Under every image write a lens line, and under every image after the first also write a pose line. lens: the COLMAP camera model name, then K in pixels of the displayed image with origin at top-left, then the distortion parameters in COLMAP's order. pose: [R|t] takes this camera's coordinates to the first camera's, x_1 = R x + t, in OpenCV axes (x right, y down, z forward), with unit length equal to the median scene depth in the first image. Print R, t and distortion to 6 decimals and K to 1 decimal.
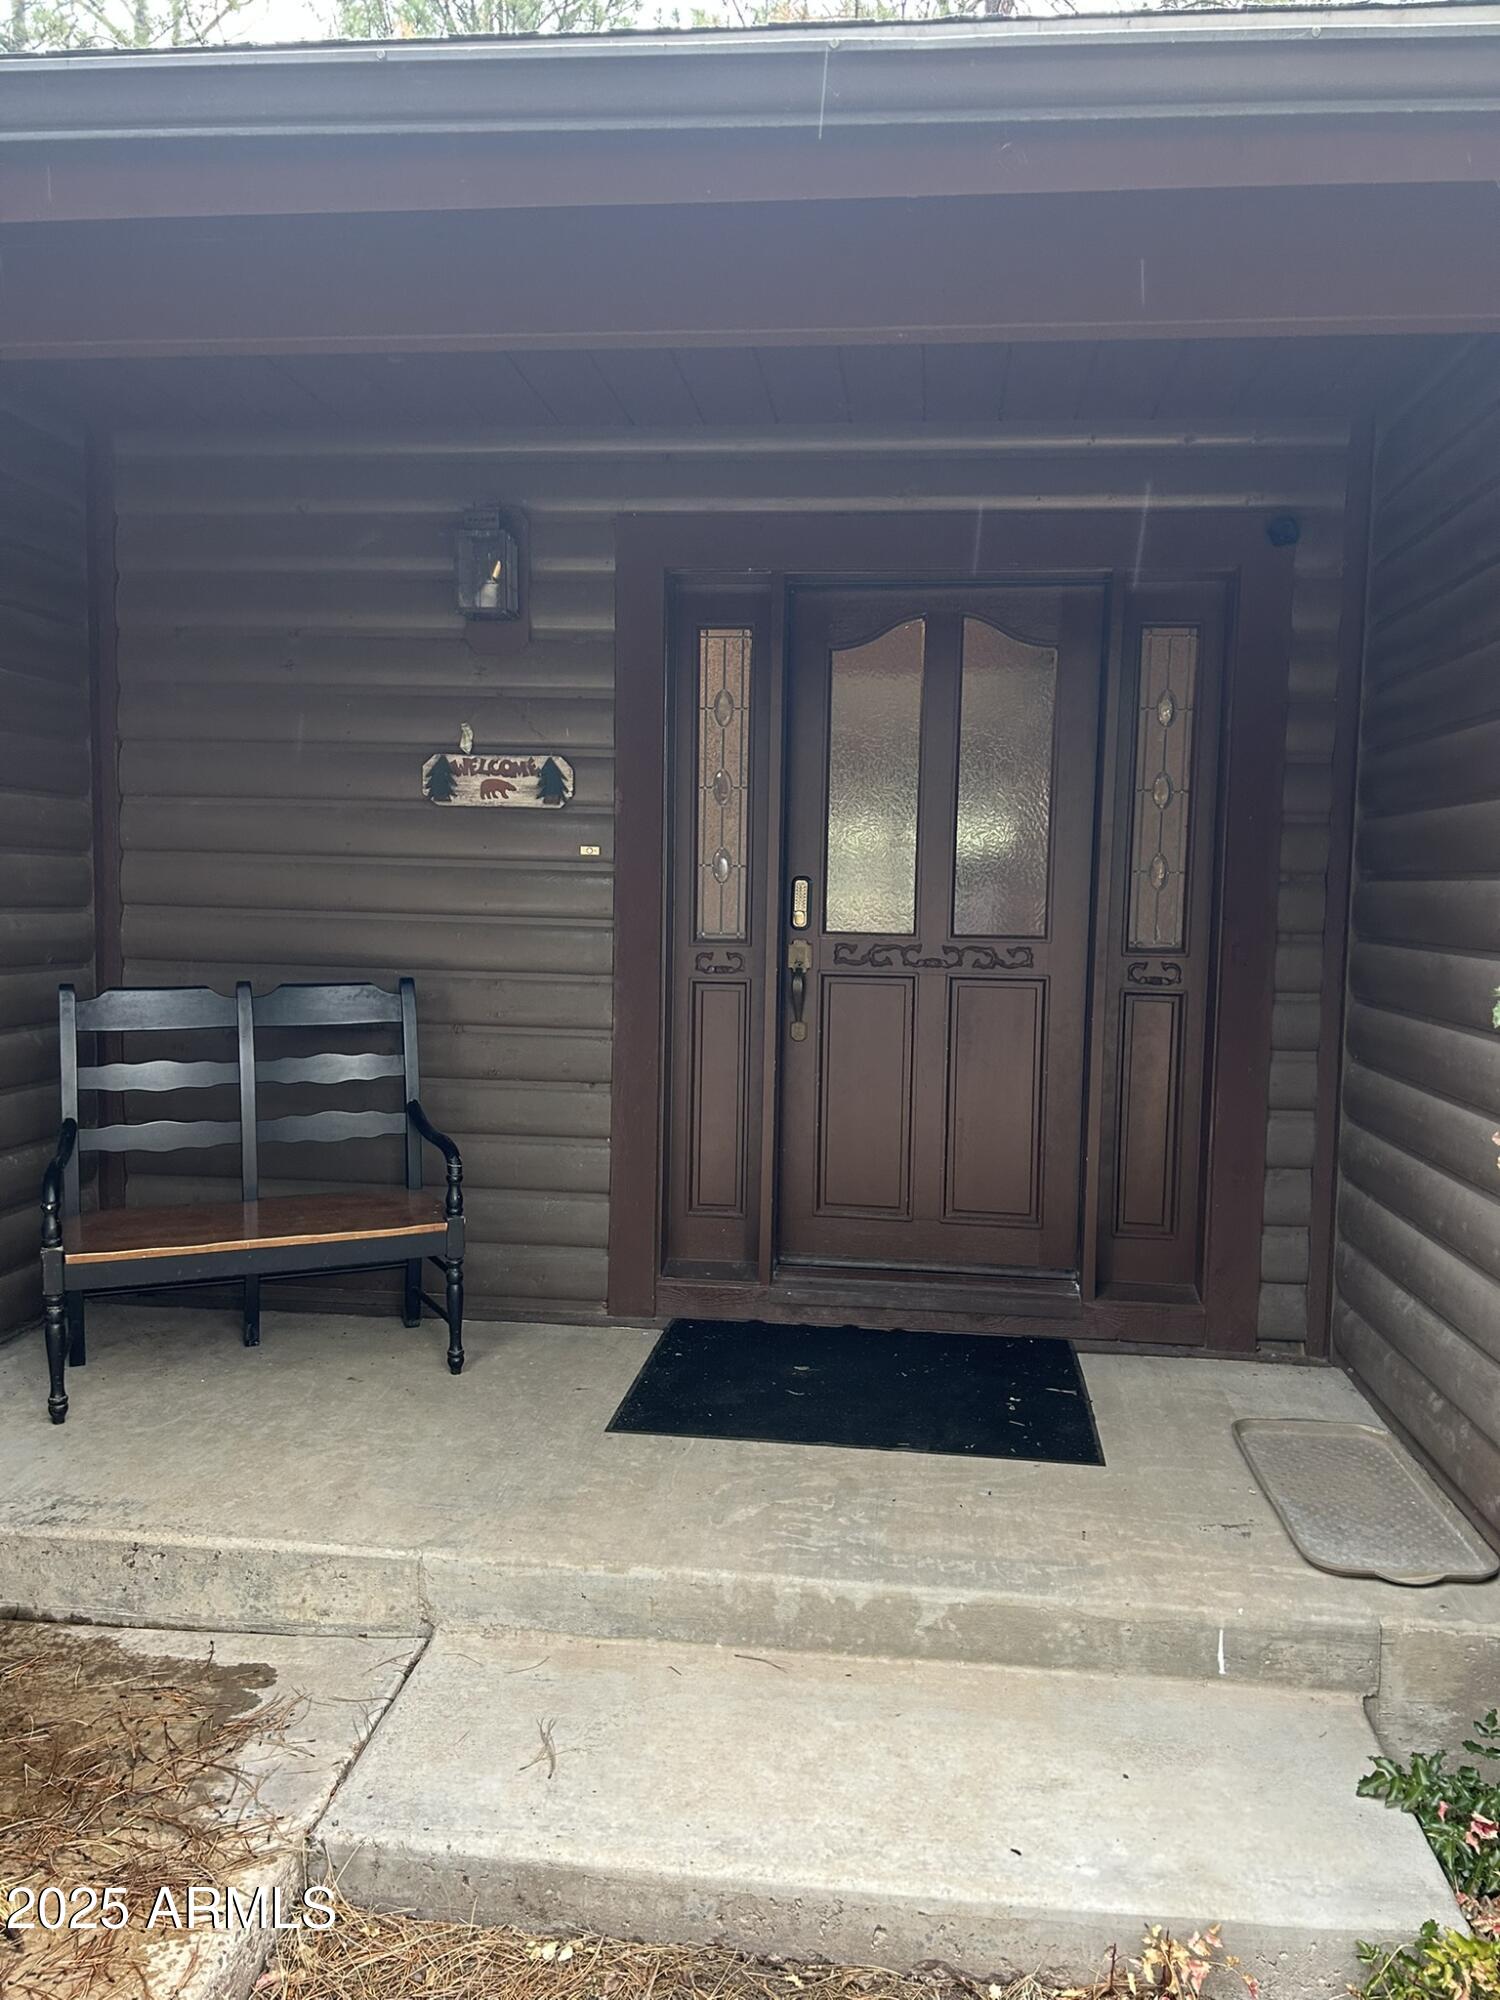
lens RADIAL K [[1530.4, 0, 742.6], [0, 1530.4, 993.4], [0, 0, 1]] dist [0.076066, -0.003856]
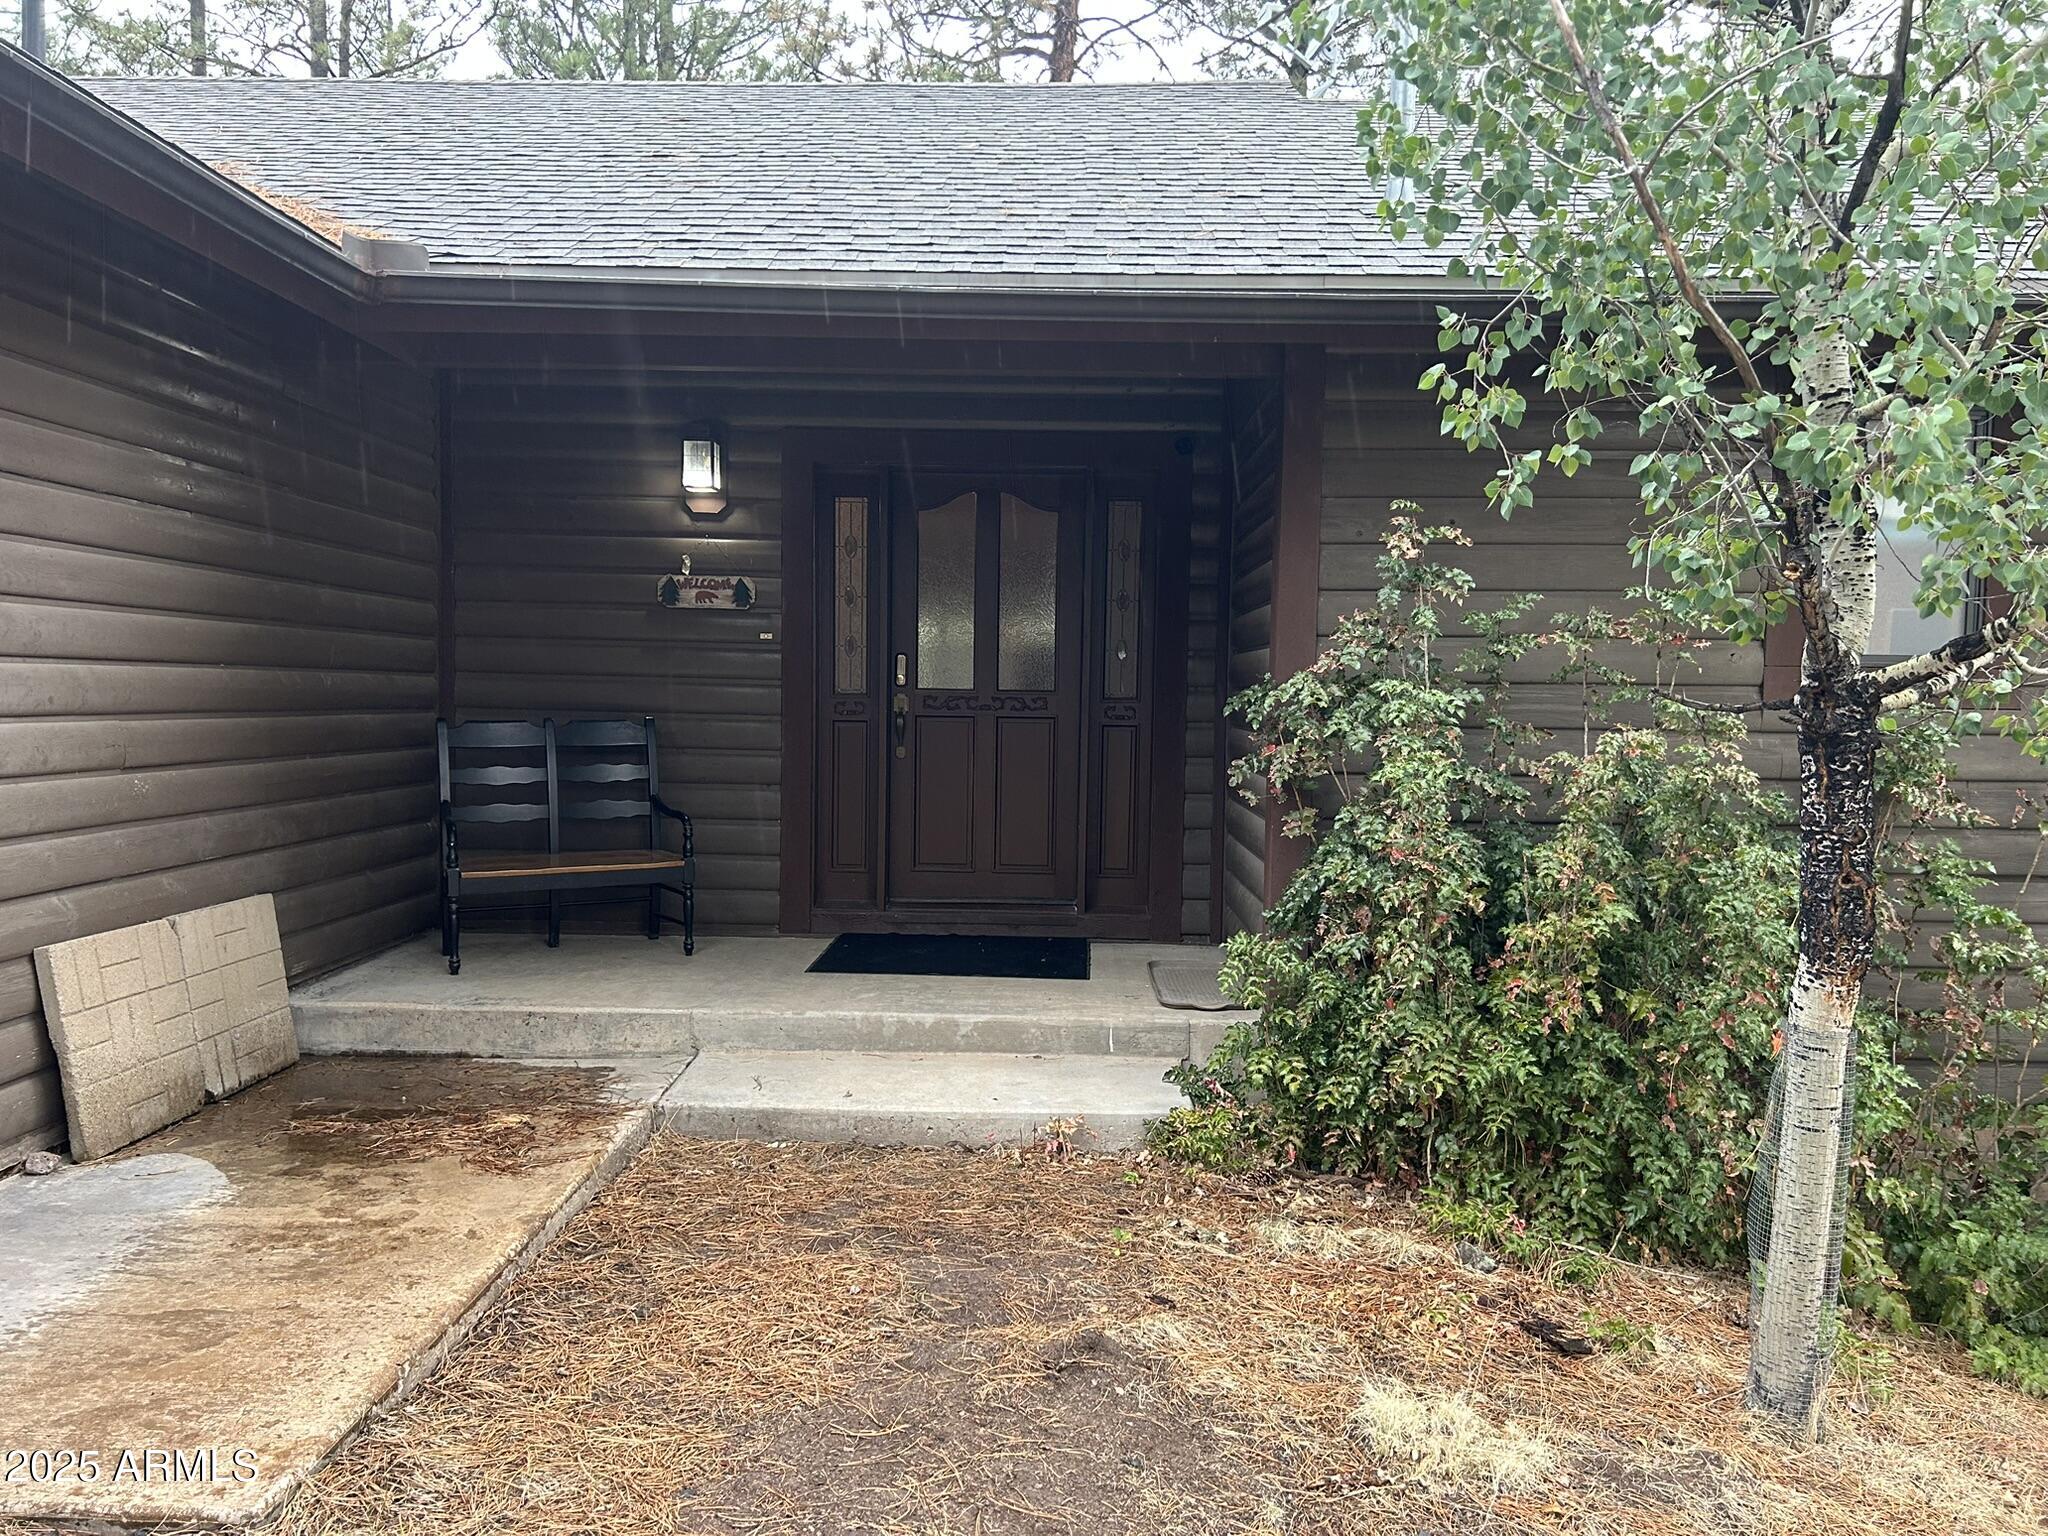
lens RADIAL K [[1567.1, 0, 1024.6], [0, 1567.1, 771.9], [0, 0, 1]] dist [0.076066, -0.003856]
pose [[0.995022, -0.008833, 0.099268, 0.003476], [0.010743, 0.999767, -0.018724, 0.085049], [-0.099079, 0.019697, 0.994885, -0.675124]]
